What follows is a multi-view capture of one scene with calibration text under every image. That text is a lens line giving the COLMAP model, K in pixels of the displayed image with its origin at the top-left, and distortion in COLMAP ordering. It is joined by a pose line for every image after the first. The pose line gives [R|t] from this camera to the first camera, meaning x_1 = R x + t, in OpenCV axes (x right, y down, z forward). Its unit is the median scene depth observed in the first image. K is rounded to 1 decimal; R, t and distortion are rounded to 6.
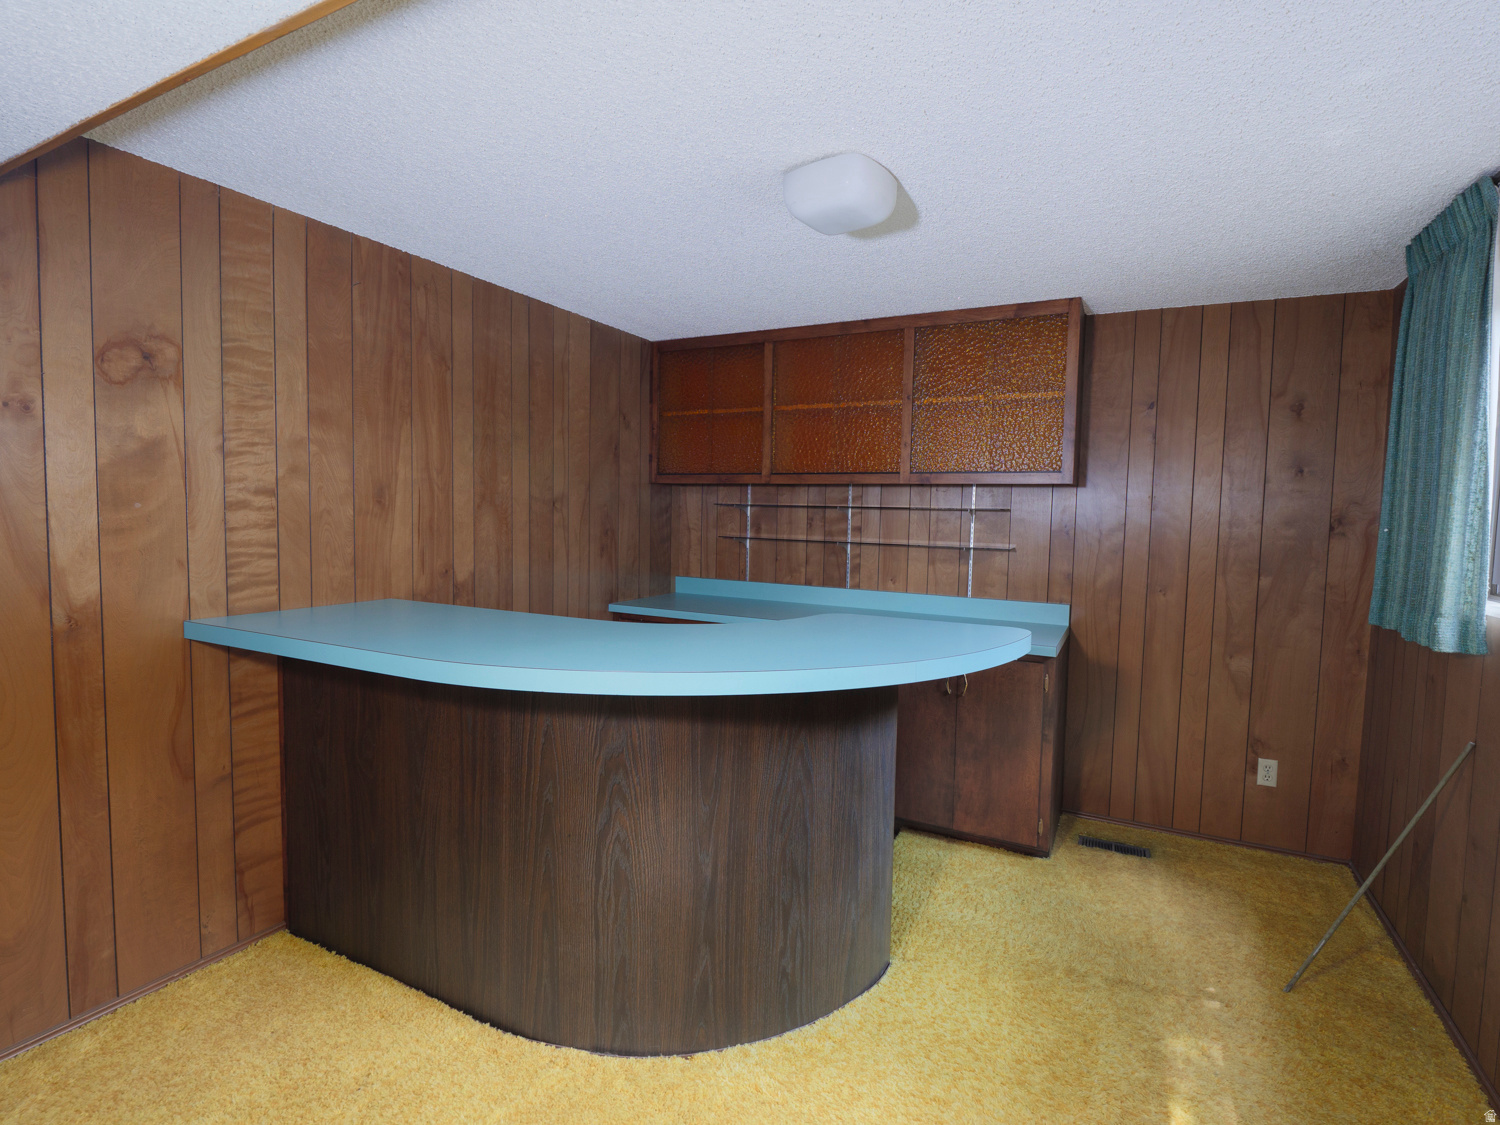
lens RADIAL K [[744.1, 0, 750.0], [0, 744.1, 562.5], [0, 0, 1]] dist [-0.002769, -0.000220]
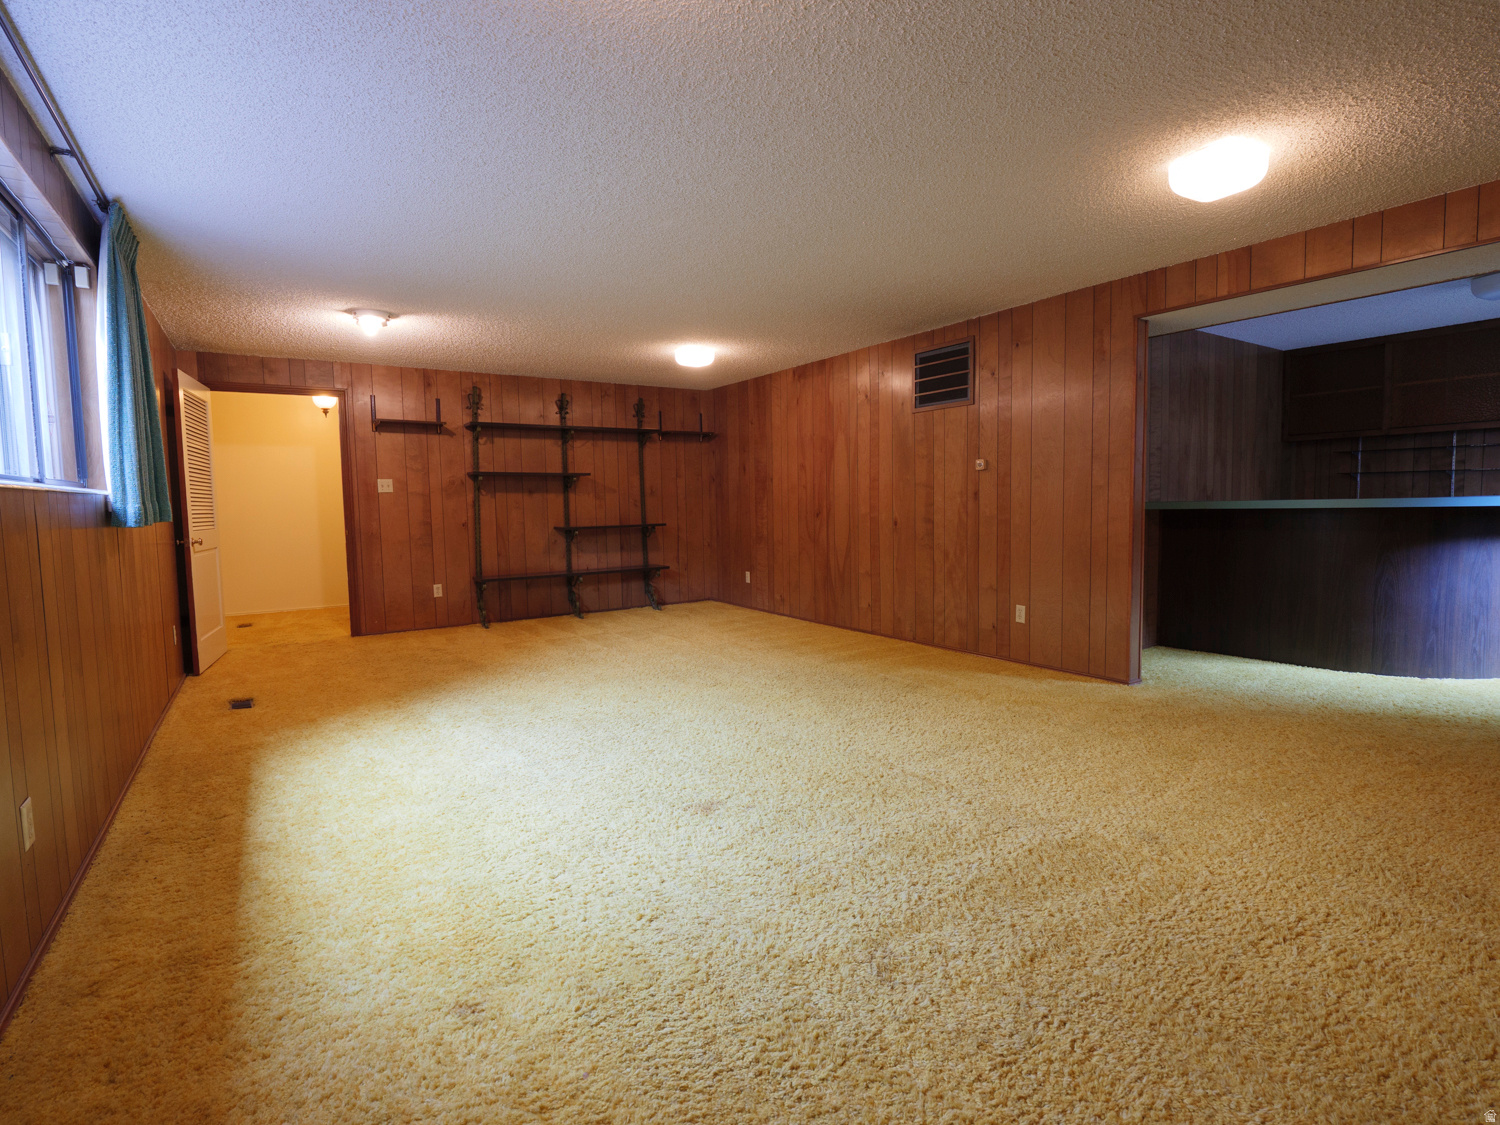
lens RADIAL K [[744.1, 0, 750.0], [0, 744.1, 562.5], [0, 0, 1]] dist [-0.002769, -0.000220]
pose [[0.880444, 0.003406, -0.474139, -0.504286], [0.002978, 0.999915, 0.012712, 0.166600], [0.474142, -0.012605, 0.880358, -1.216996]]
